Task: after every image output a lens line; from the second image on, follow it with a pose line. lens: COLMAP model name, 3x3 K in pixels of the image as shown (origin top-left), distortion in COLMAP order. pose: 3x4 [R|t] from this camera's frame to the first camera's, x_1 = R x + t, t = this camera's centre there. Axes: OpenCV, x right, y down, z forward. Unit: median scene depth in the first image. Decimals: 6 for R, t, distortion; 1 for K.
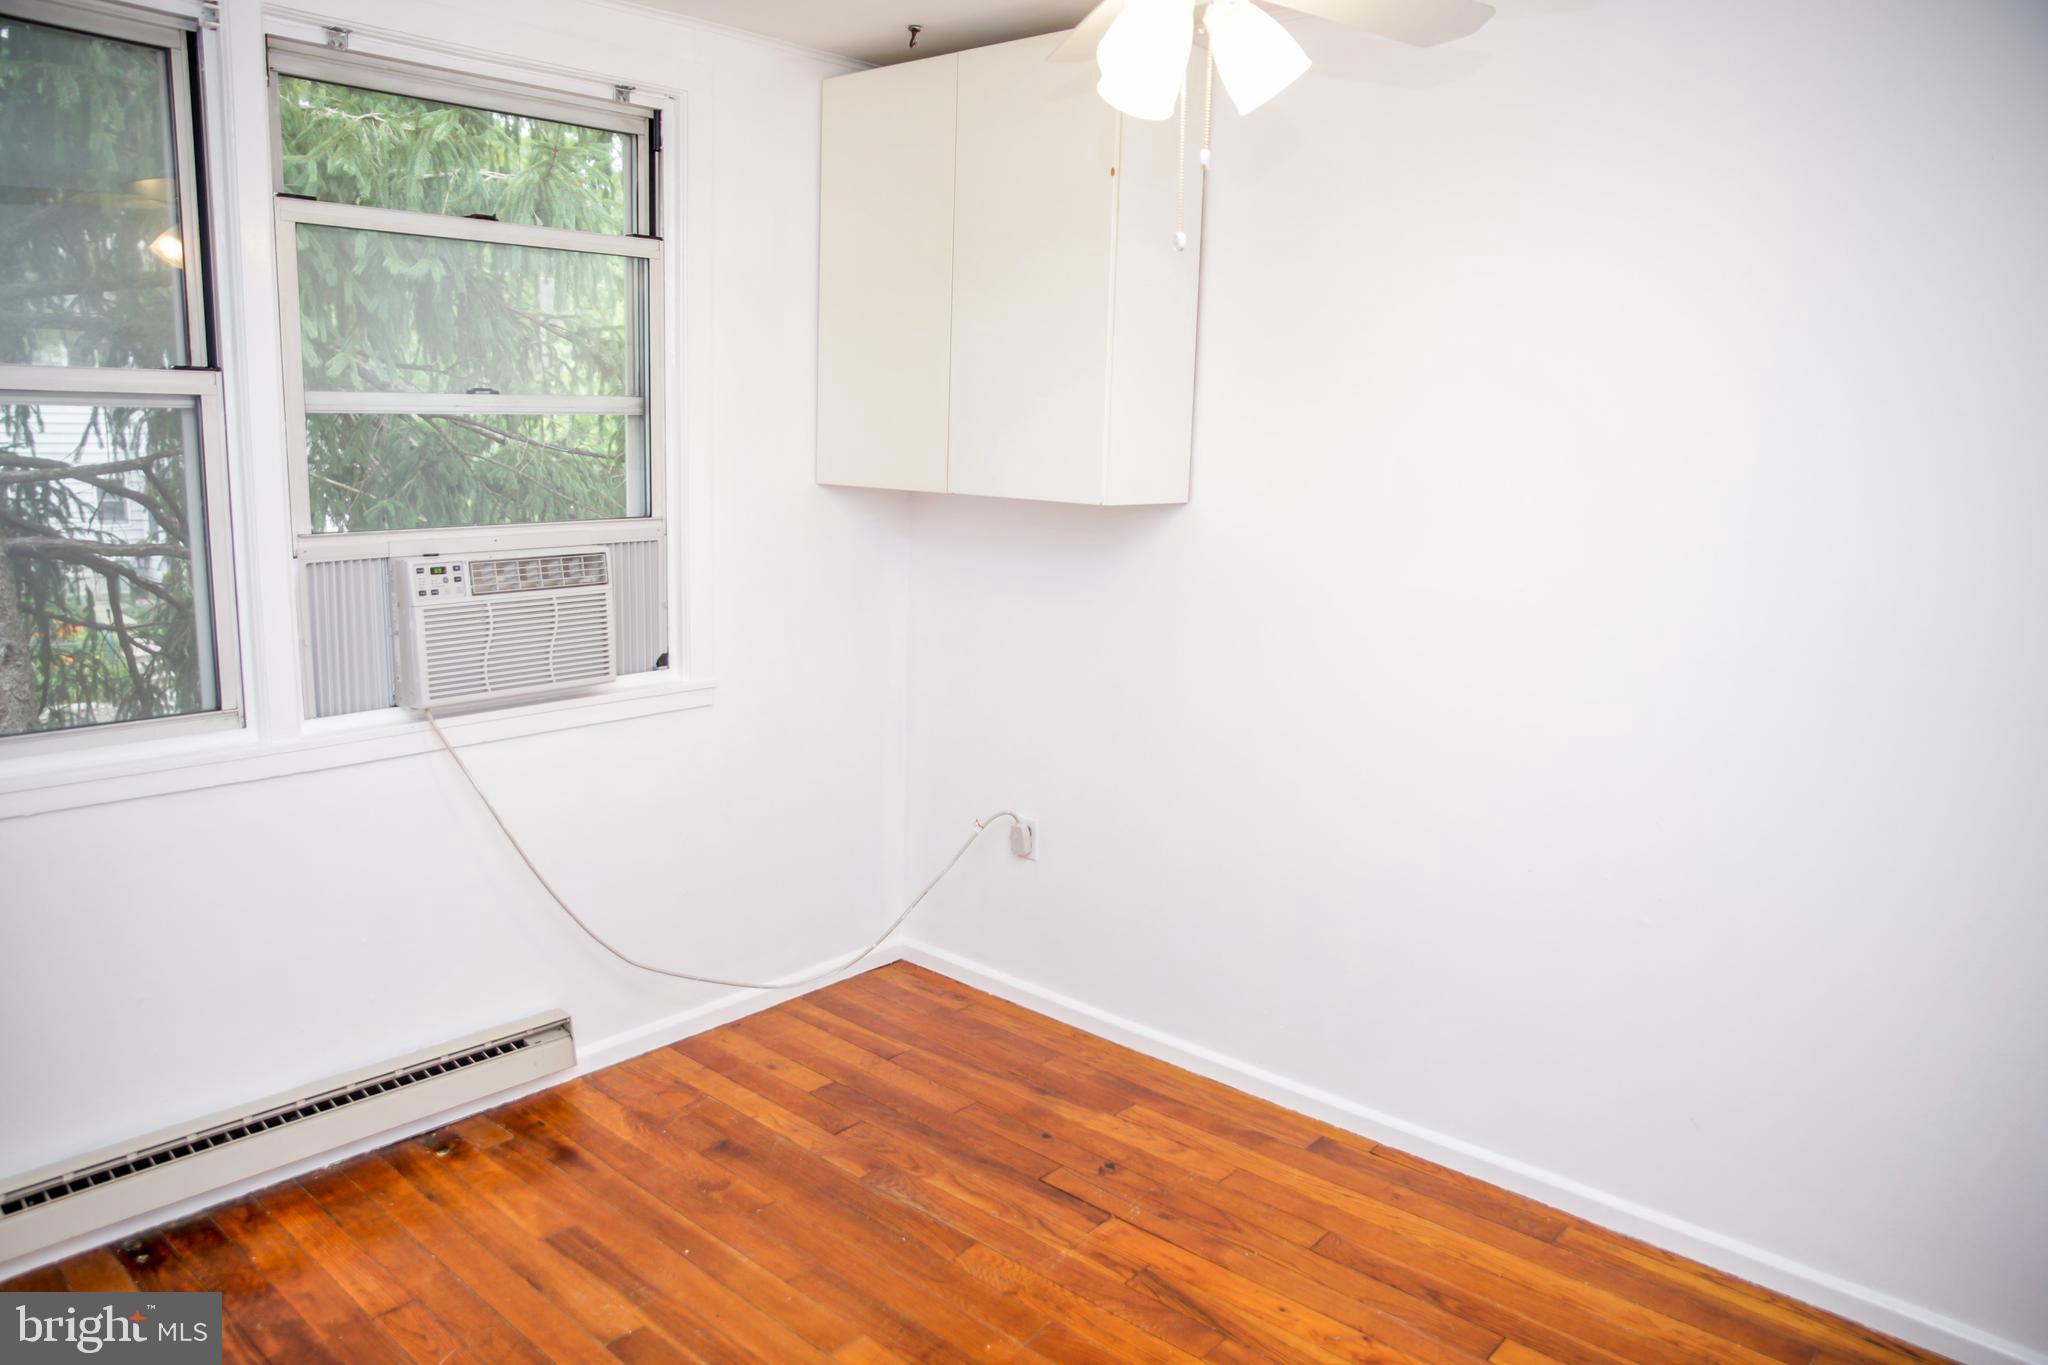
lens RADIAL K [[1413.8, 0, 1025.1], [0, 1413.8, 689.8], [0, 0, 1]] dist [-0.129833, 0.086265]
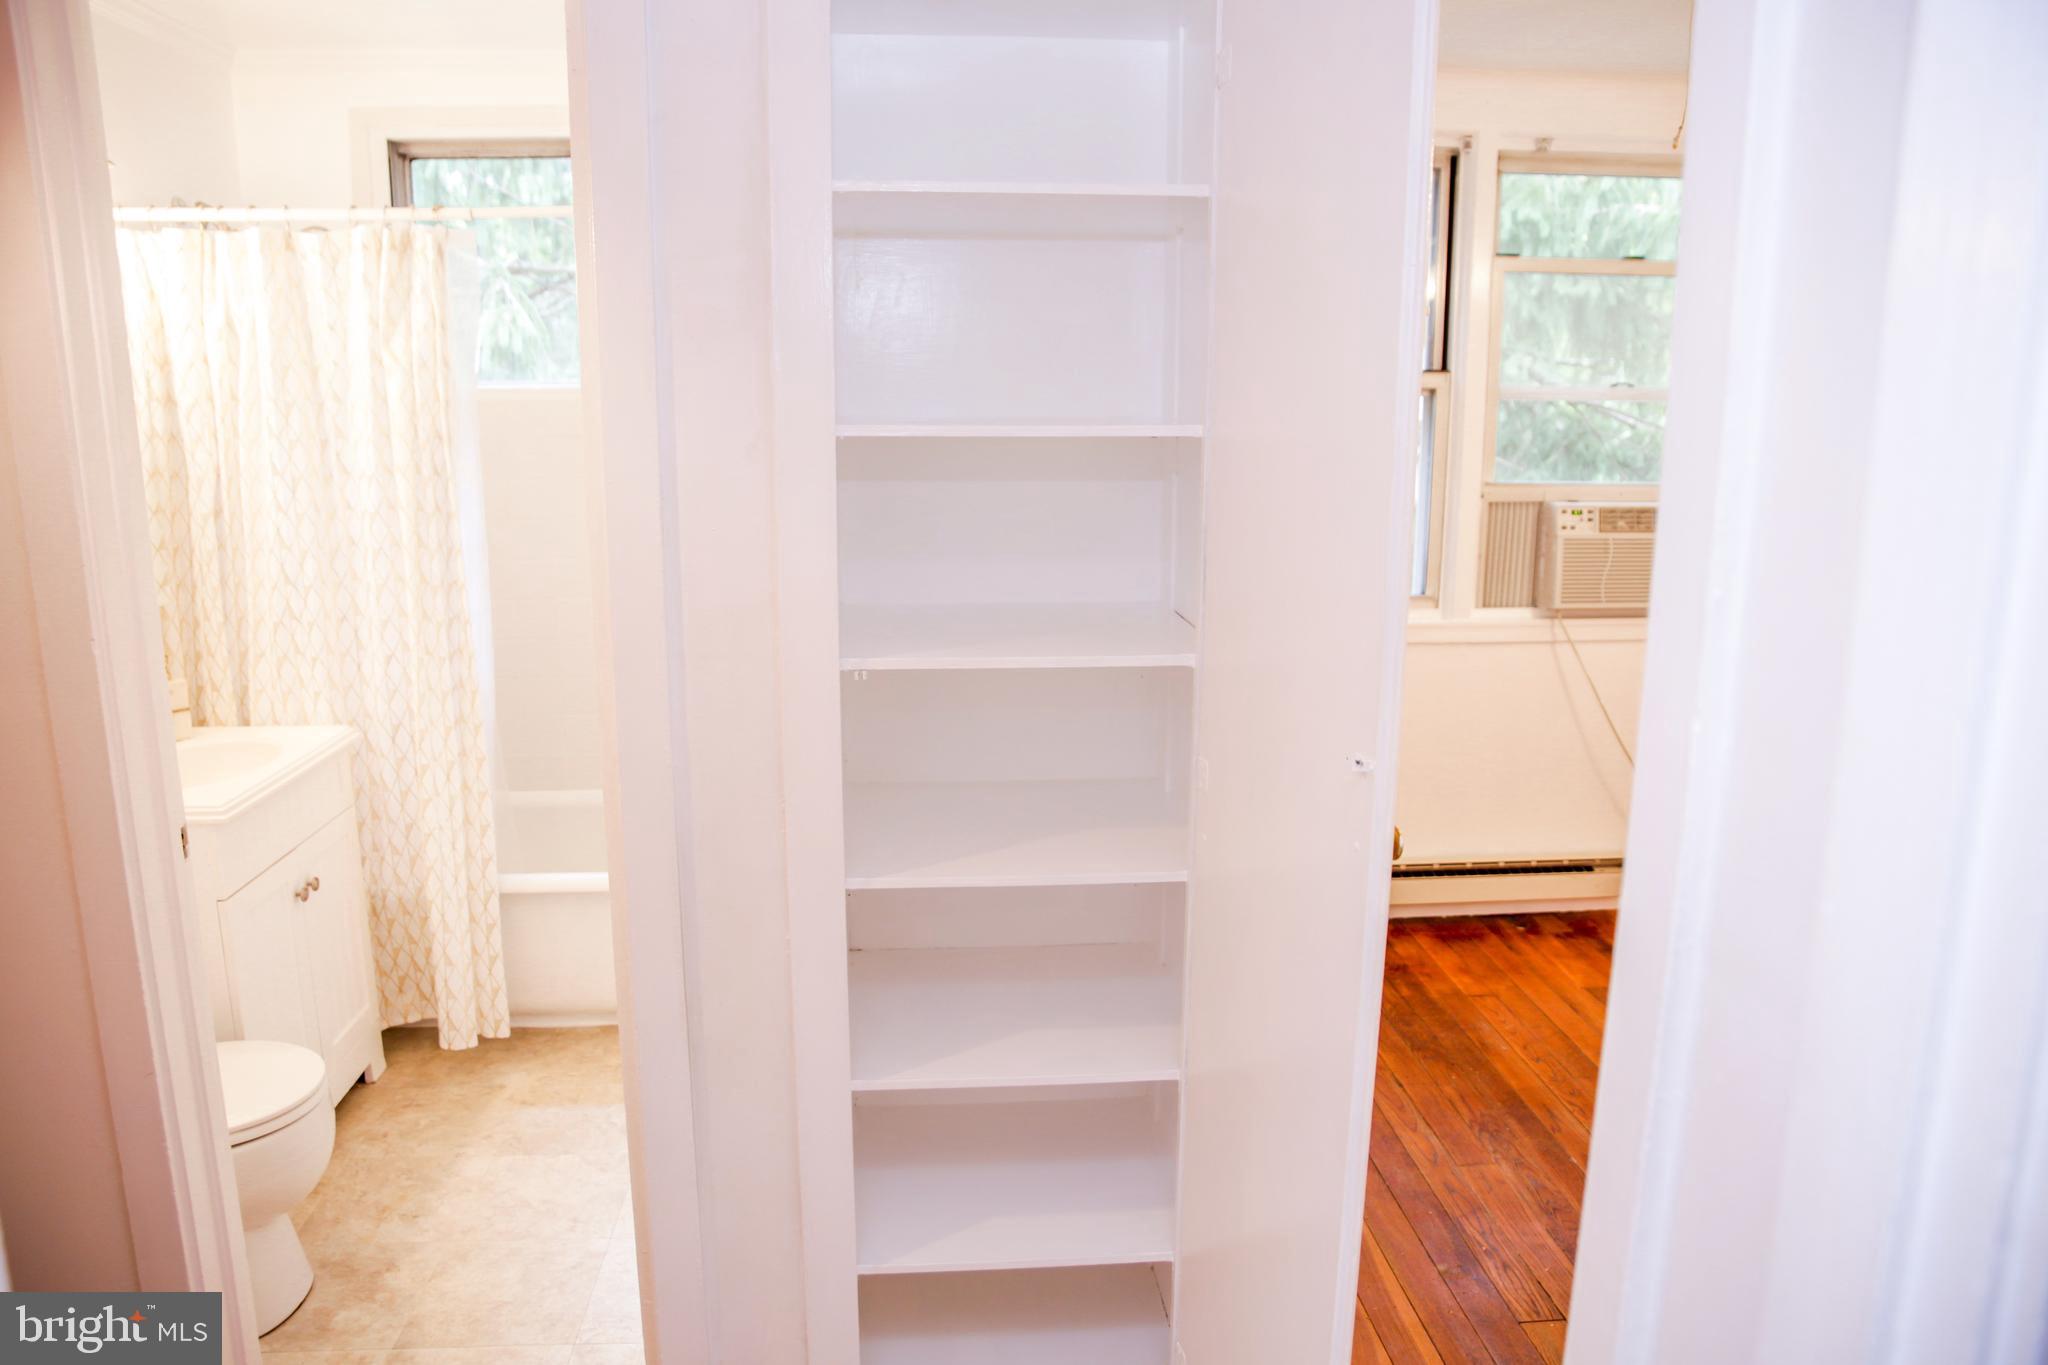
lens RADIAL K [[1413.8, 0, 1025.1], [0, 1413.8, 689.8], [0, 0, 1]] dist [-0.129833, 0.086265]
pose [[0.721183, 0.116082, -0.682950, 0.147098], [-0.111242, 0.992472, 0.051223, 0.079572], [0.683755, 0.039032, 0.728667, -0.385607]]
